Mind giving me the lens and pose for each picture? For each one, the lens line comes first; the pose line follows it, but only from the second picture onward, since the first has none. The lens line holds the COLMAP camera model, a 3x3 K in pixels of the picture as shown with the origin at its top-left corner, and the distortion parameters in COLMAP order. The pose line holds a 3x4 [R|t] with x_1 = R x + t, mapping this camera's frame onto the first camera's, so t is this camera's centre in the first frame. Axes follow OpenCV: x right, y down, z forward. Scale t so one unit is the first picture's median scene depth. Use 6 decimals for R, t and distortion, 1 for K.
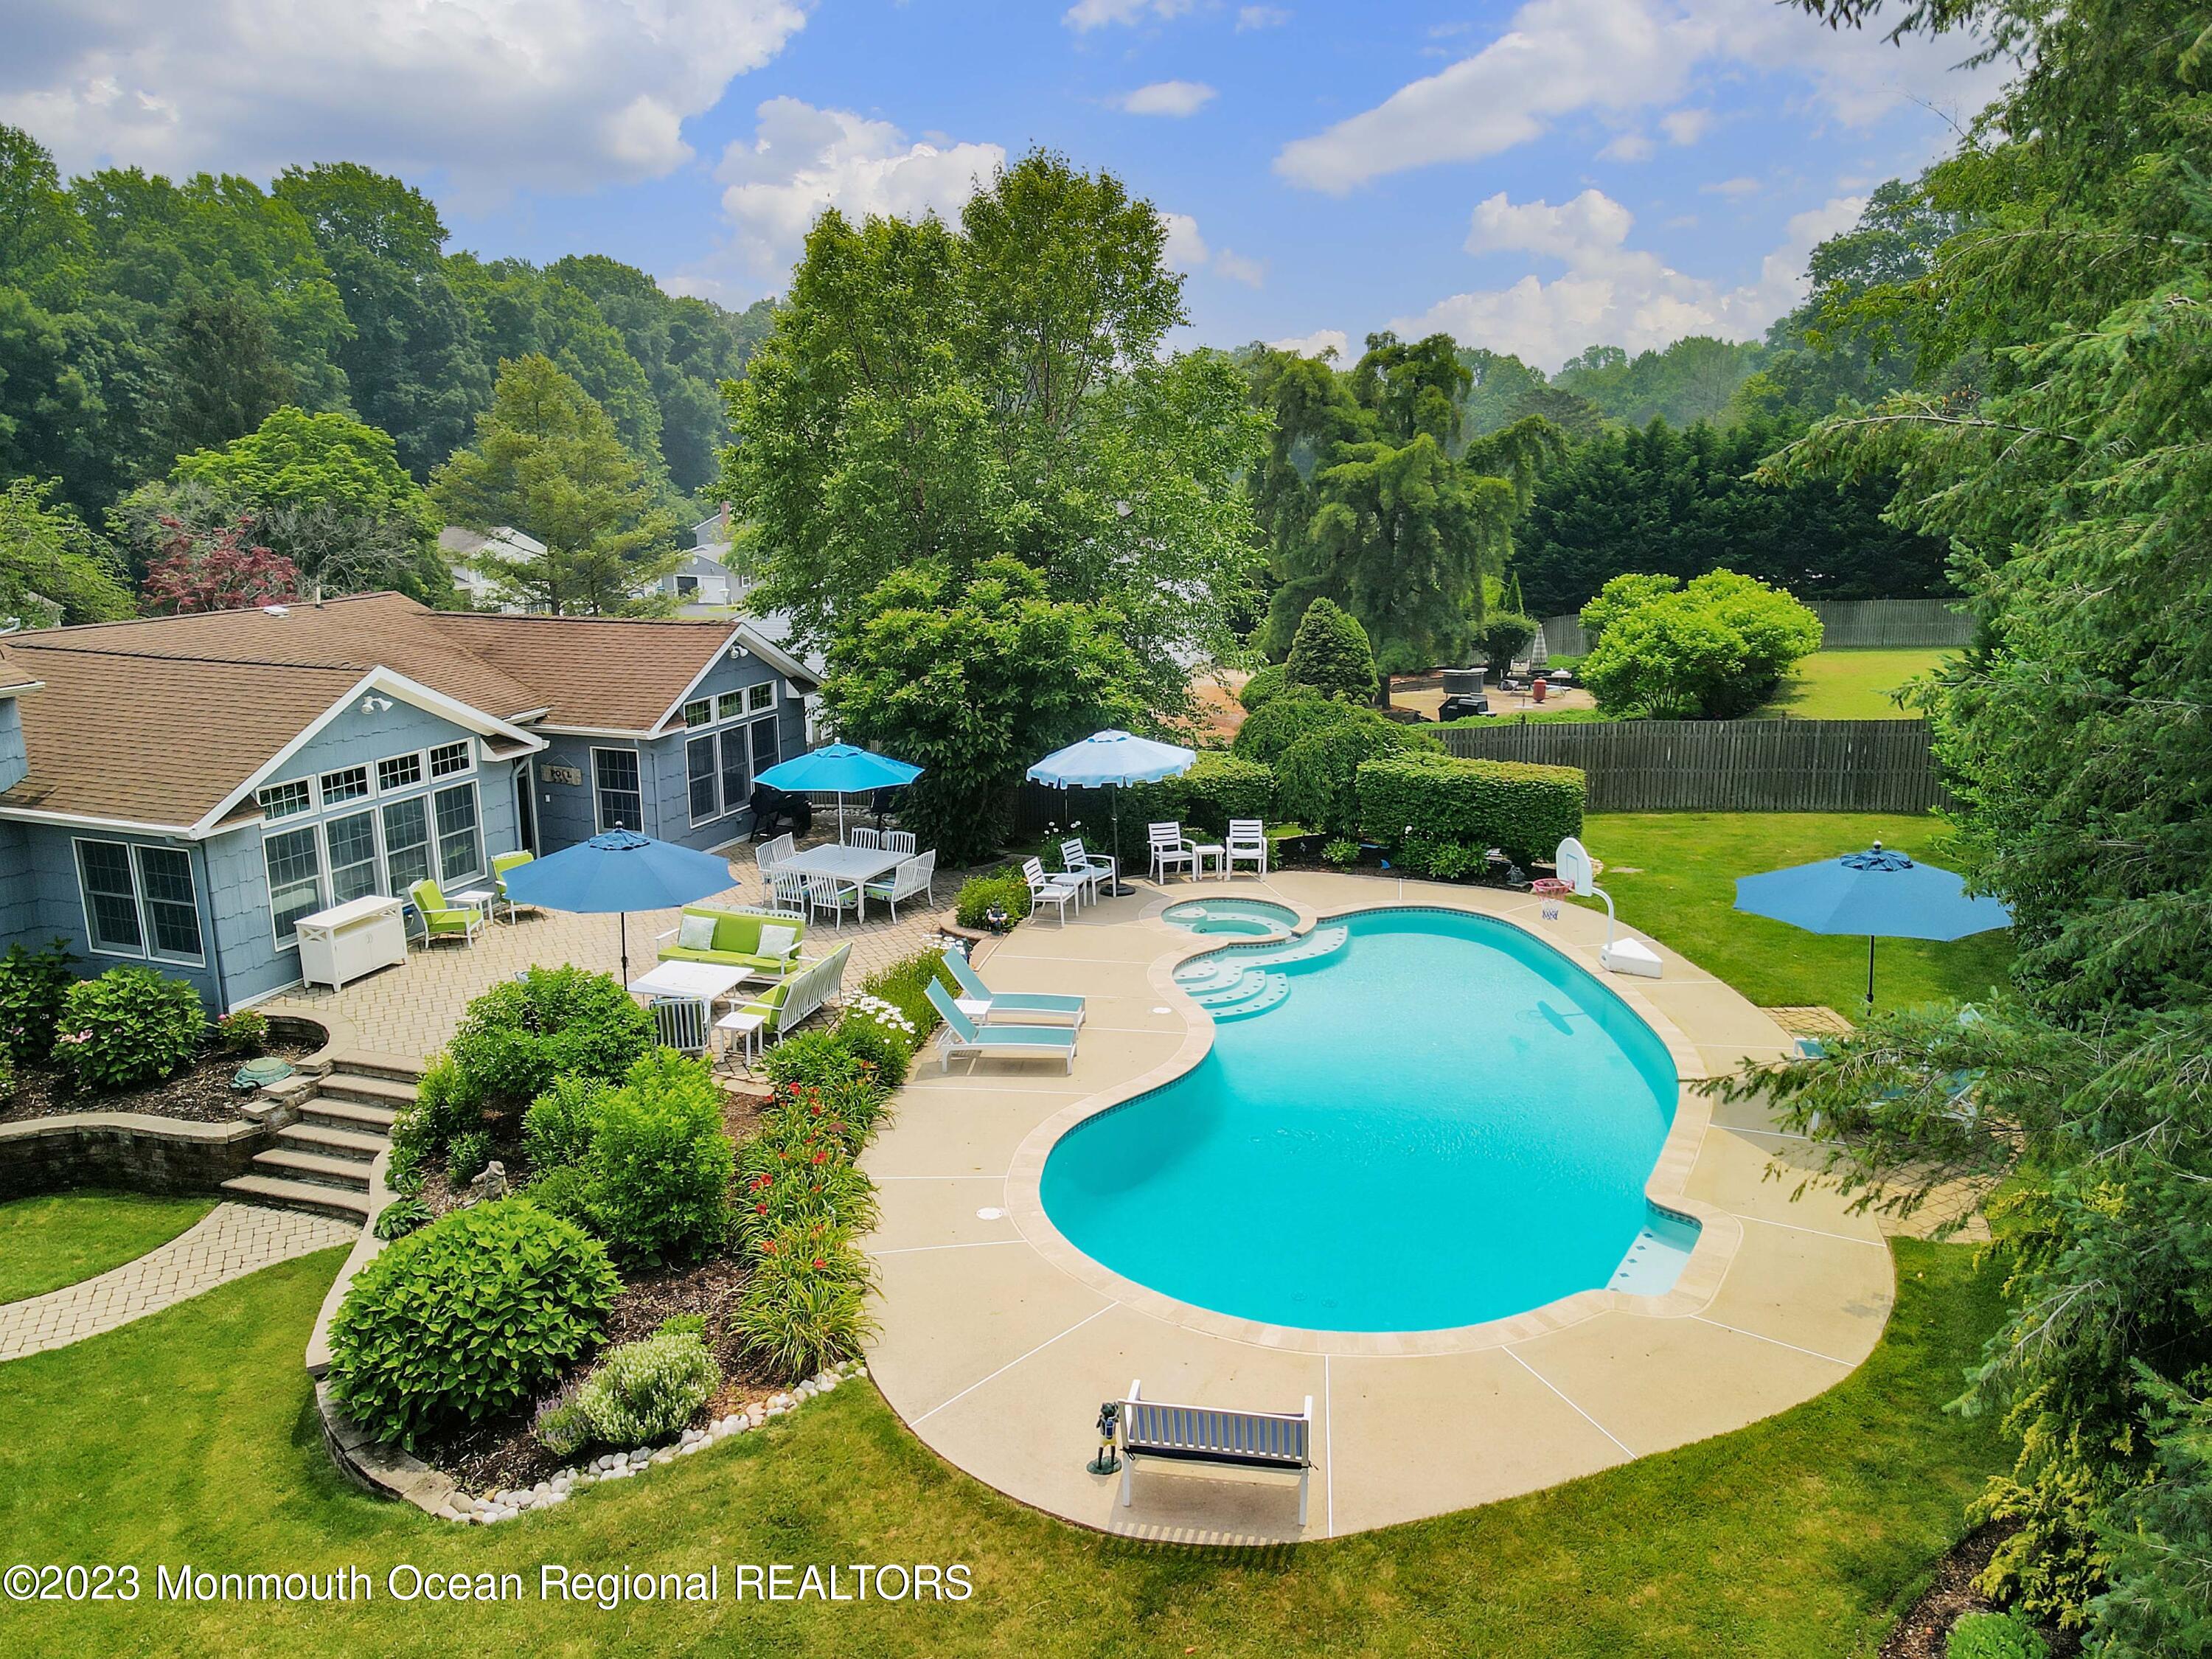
lens RADIAL K [[1602.4, 0, 1088.9], [0, 1602.4, 833.0], [0, 0, 1]] dist [-0.007072, 0.062540]
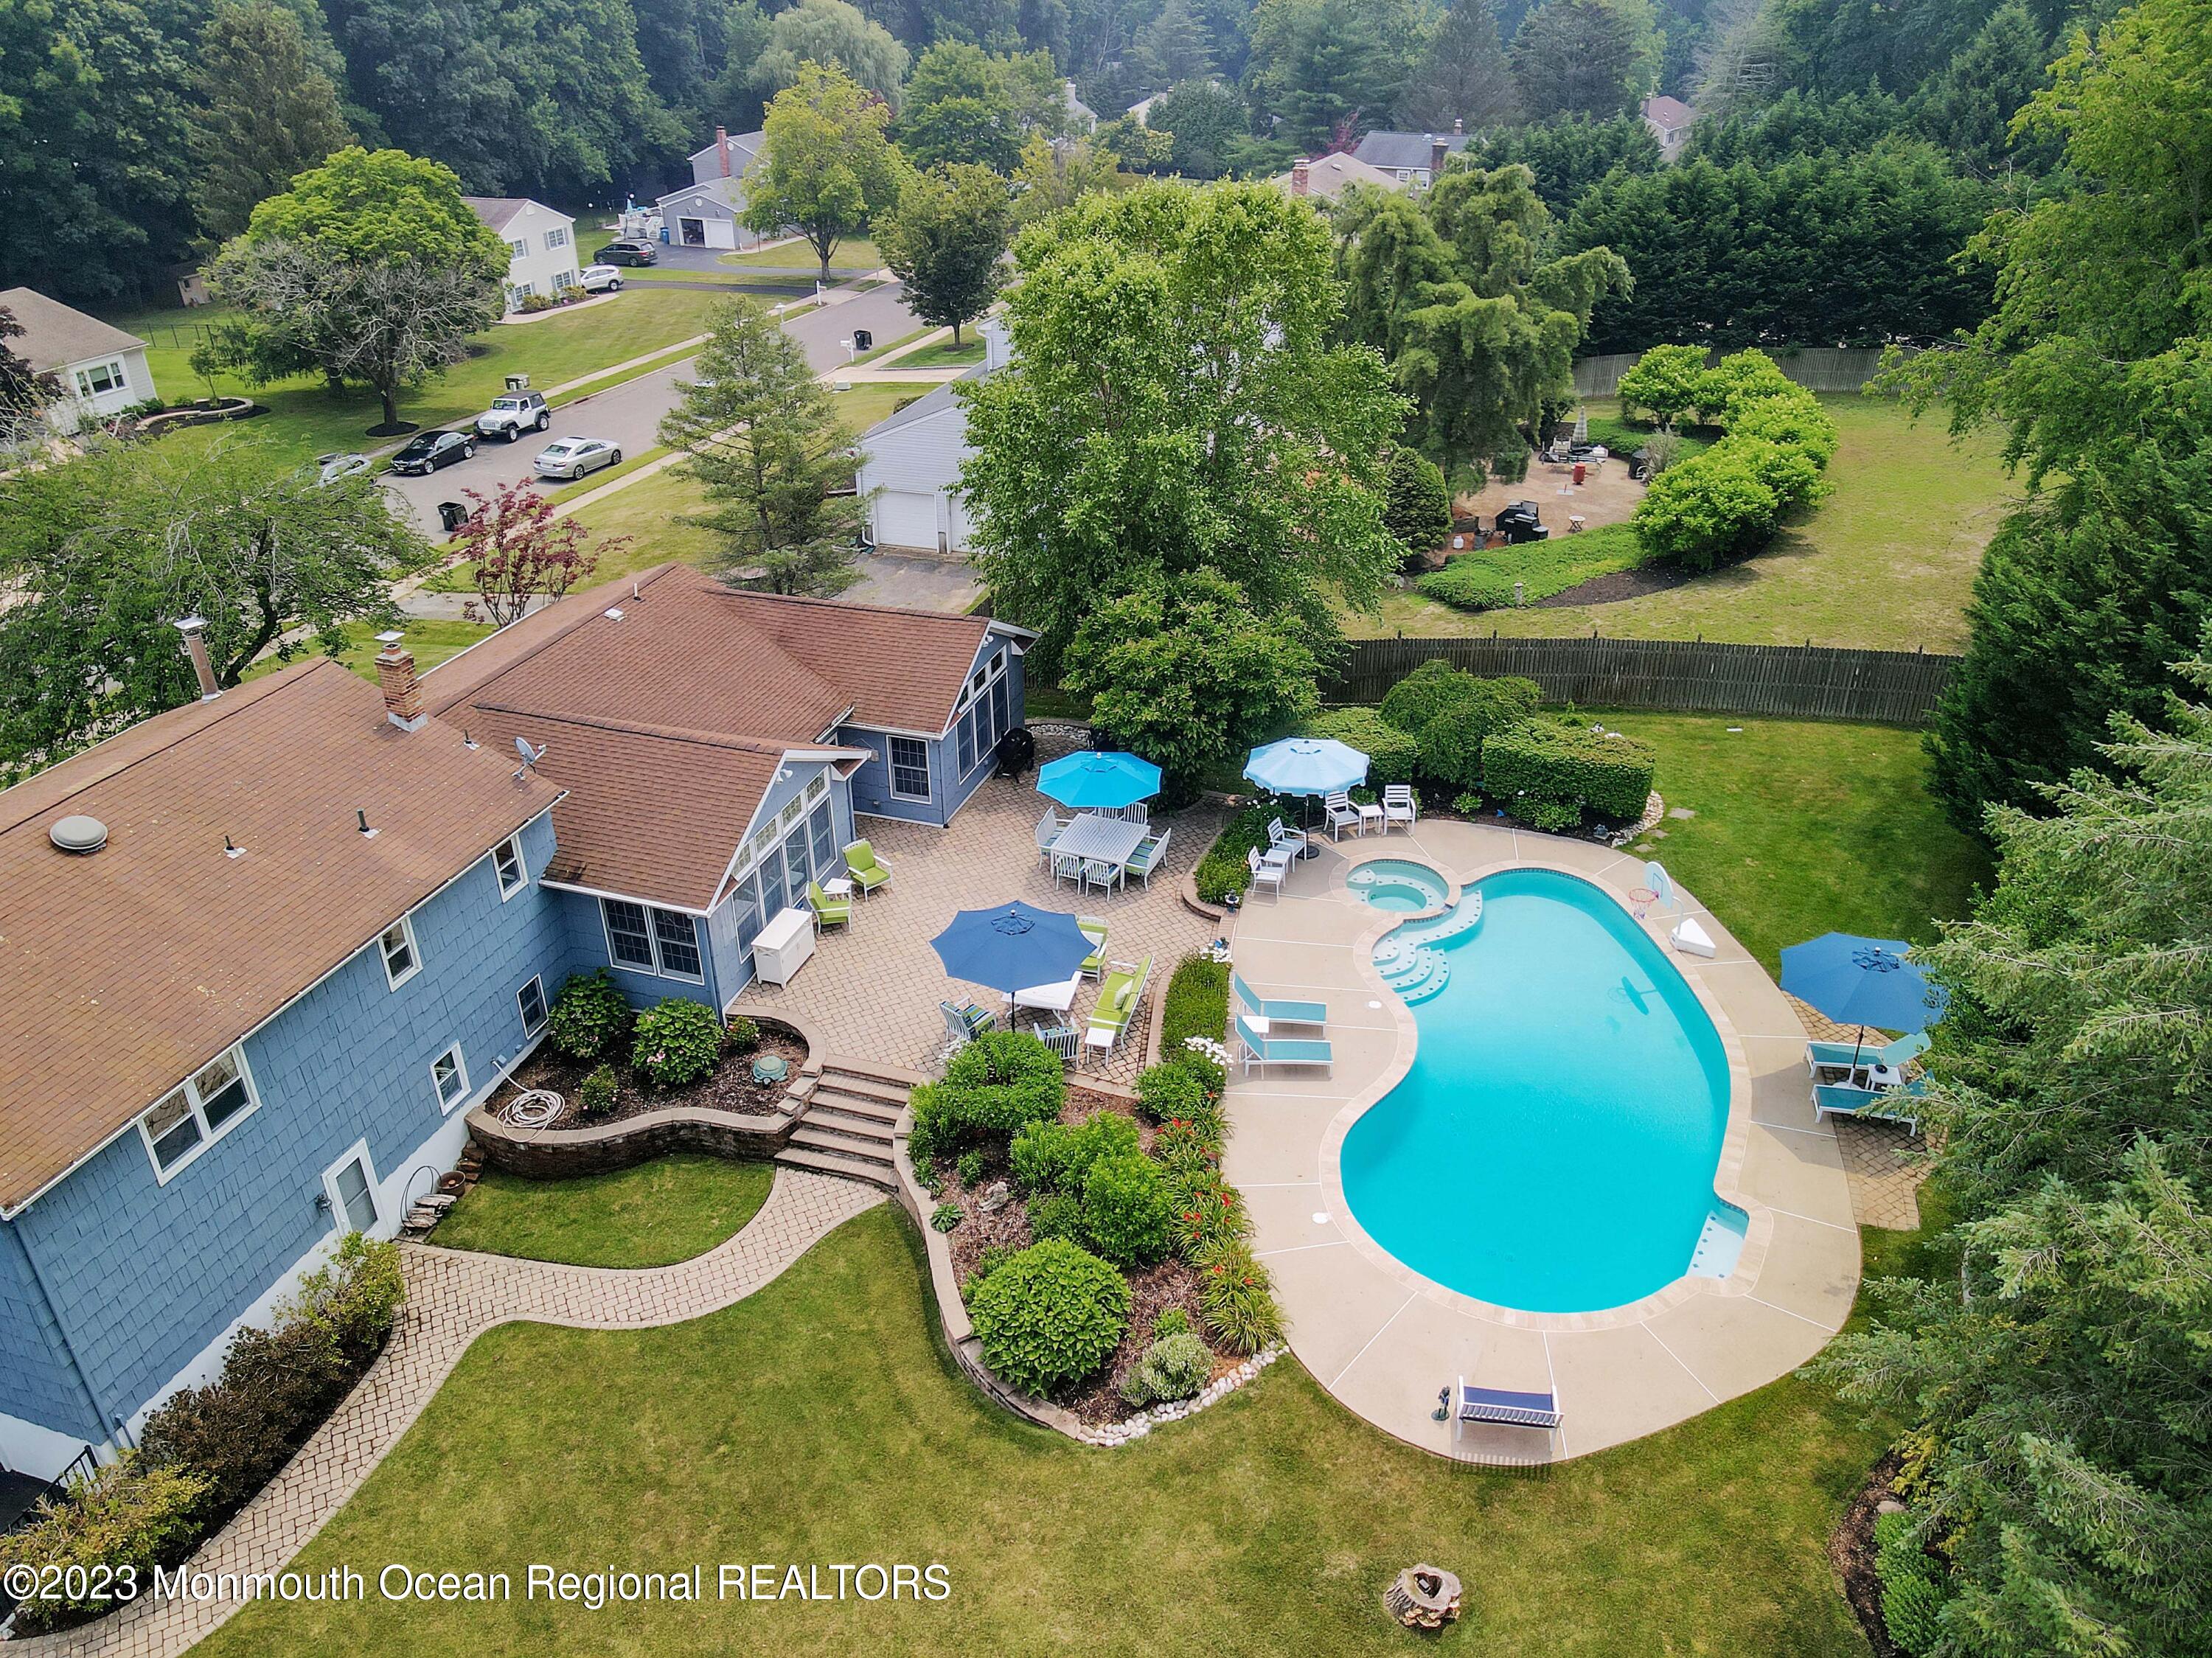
lens RADIAL K [[1589.8, 0, 1106.0], [0, 1589.8, 829.0], [0, 0, 1]] dist [0.003440, 0.027654]
pose [[0.999425, -0.021118, 0.026532, -0.222033], [0.013207, 0.963036, 0.269050, -0.413169], [-0.031233, -0.268545, 0.962761, -0.322472]]
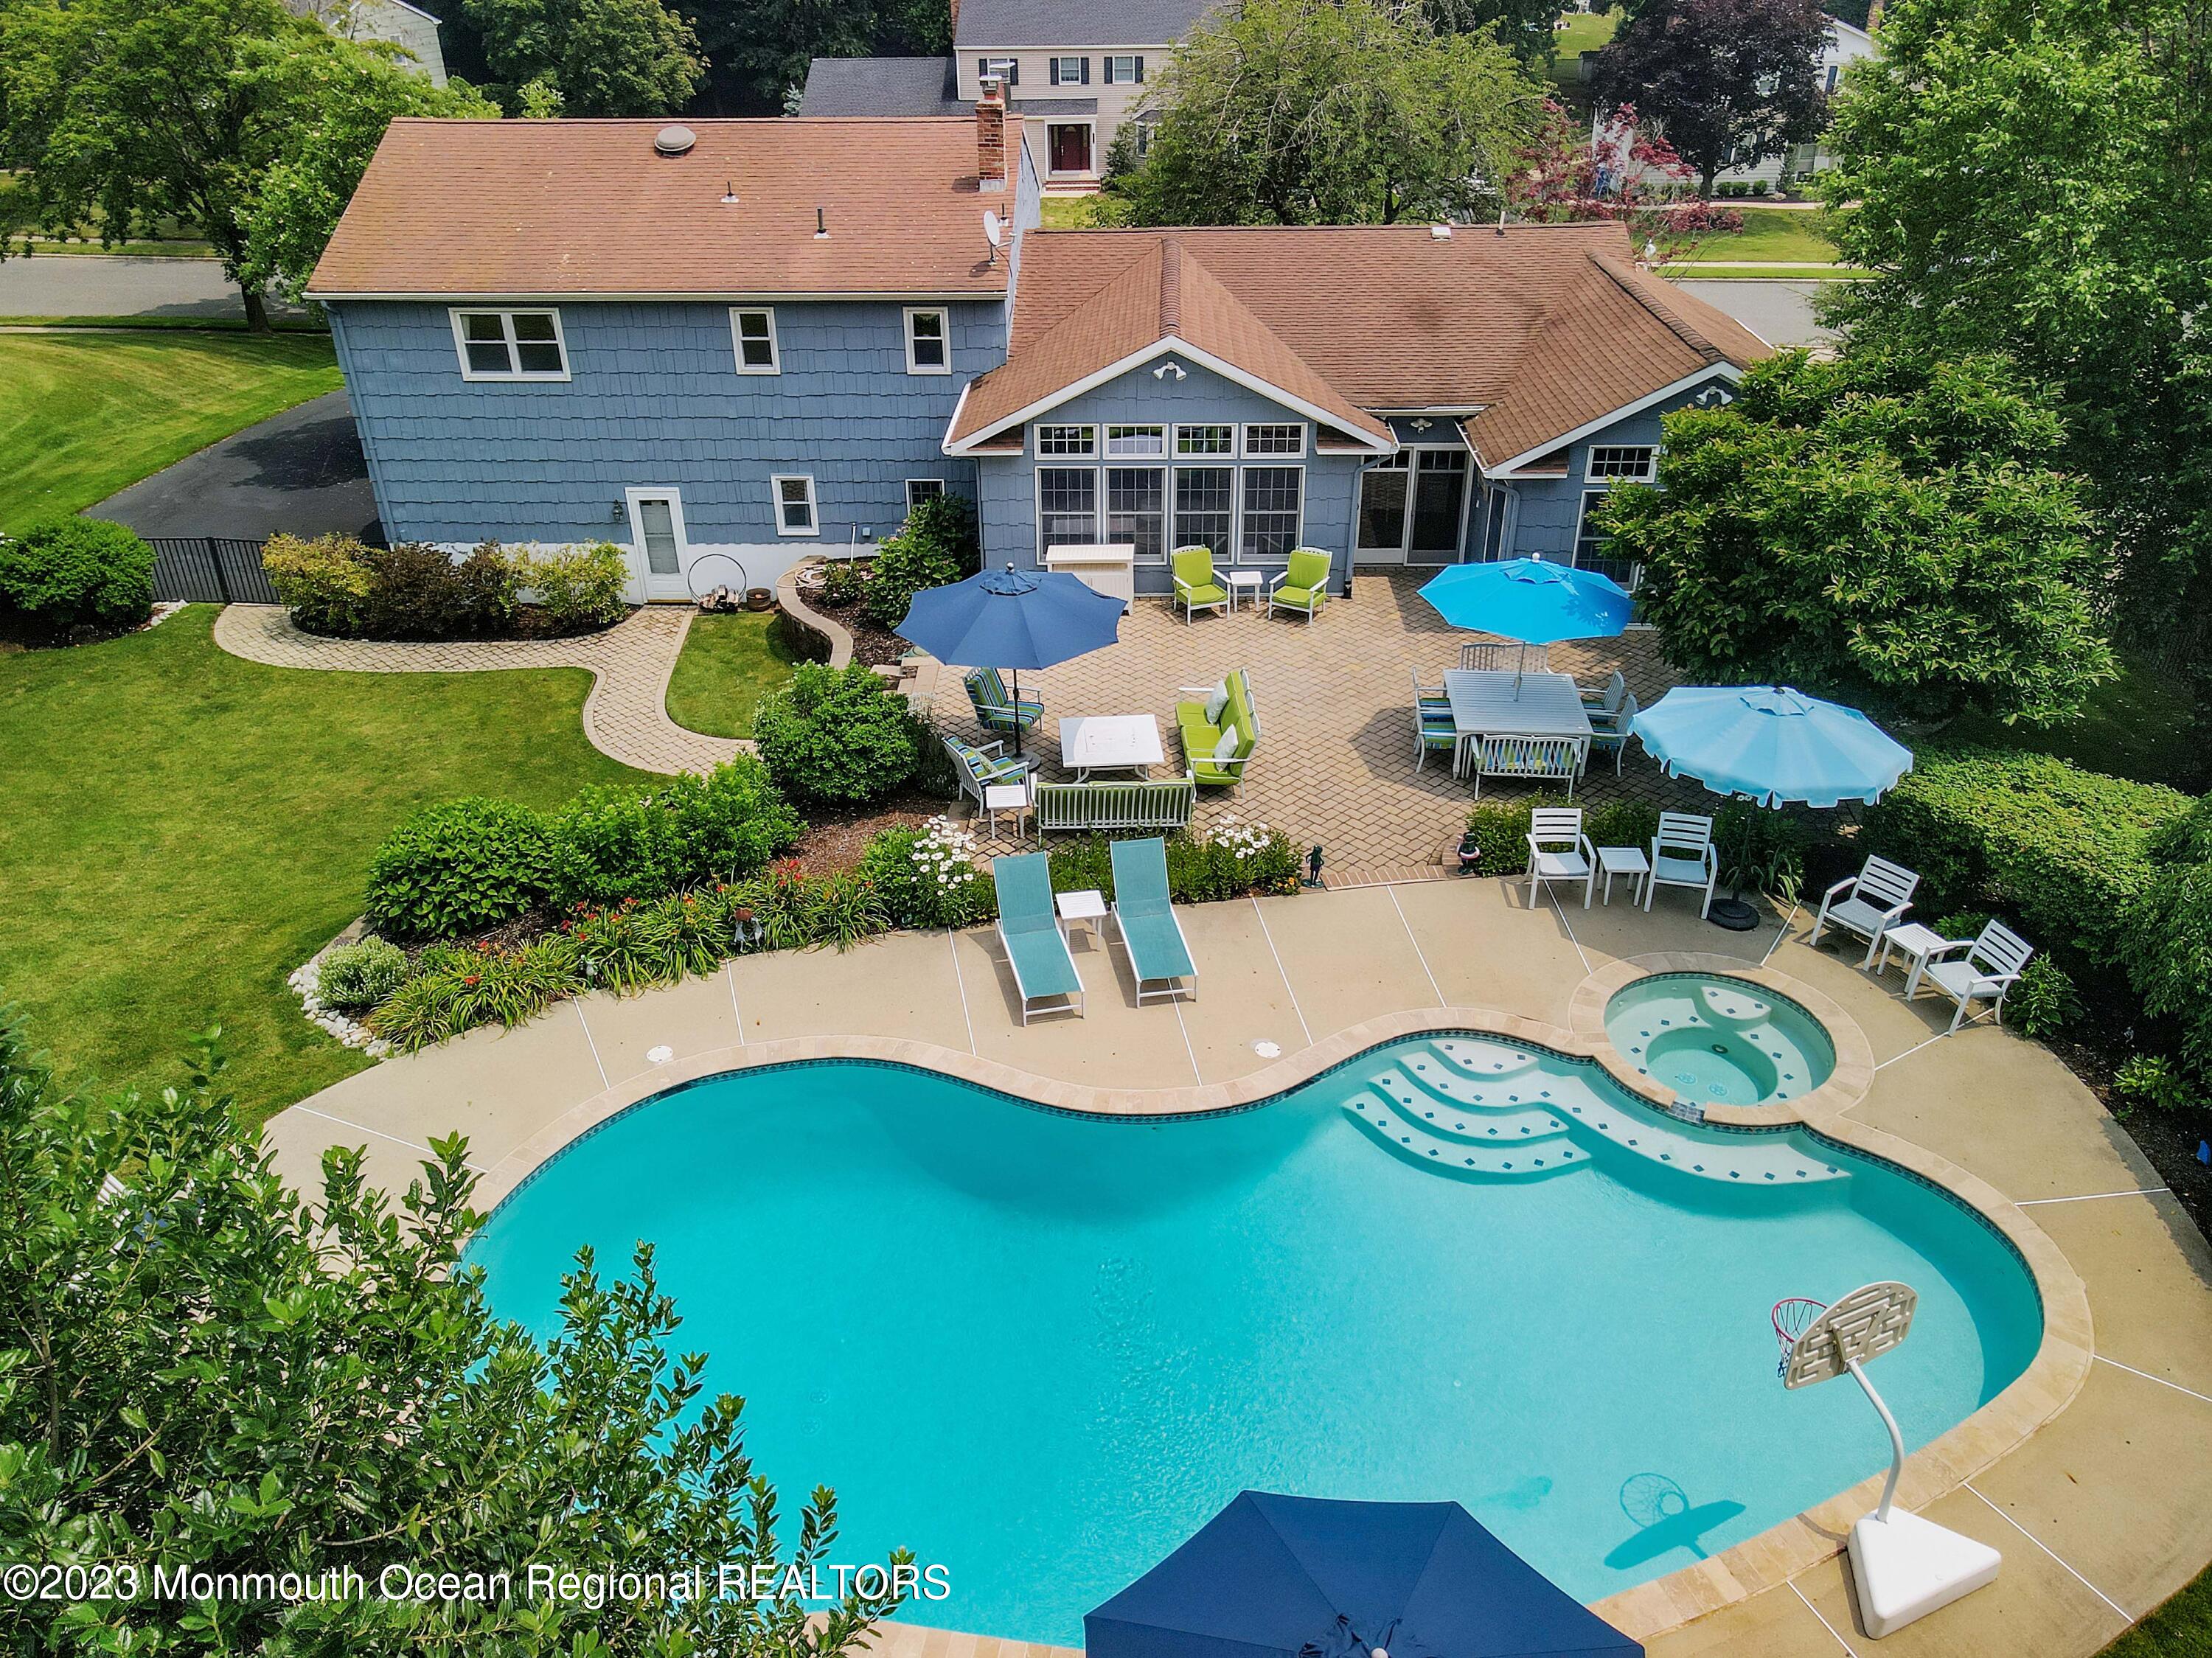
lens RADIAL K [[1611.2, 0, 1106.0], [0, 1611.2, 829.0], [0, 0, 1]] dist [0.013855, 0.011198]
pose [[0.321389, 0.484002, -0.813911, 0.566626], [-0.213181, 0.874428, 0.435810, -0.282588], [0.922639, 0.033446, 0.384211, 0.602062]]
